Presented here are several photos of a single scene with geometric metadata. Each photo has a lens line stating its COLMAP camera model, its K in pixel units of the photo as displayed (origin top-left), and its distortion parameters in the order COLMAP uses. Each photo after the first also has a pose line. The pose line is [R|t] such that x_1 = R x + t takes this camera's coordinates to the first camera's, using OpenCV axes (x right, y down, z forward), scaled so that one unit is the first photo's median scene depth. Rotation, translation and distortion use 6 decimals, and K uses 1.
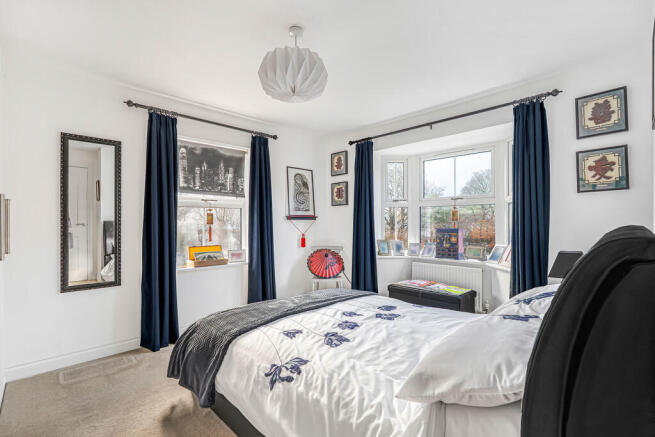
lens RADIAL K [[297.5, 0, 329.7], [0, 297.5, 218.4], [0, 0, 1]] dist [0.001335, -0.001389]
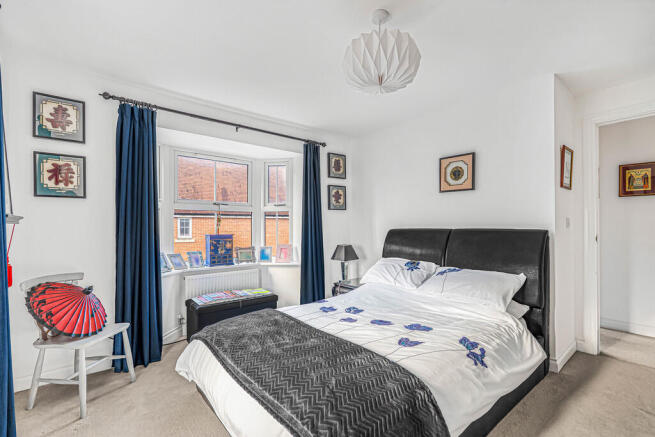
lens RADIAL K [[297.5, 0, 329.2], [0, 297.5, 223.5], [0, 0, 1]] dist [0.001335, -0.001389]
pose [[0.086691, 0.010200, 0.996183, -0.828748], [-0.009503, 0.999911, -0.009411, 0.006274], [-0.996190, -0.008650, 0.086780, 0.871825]]
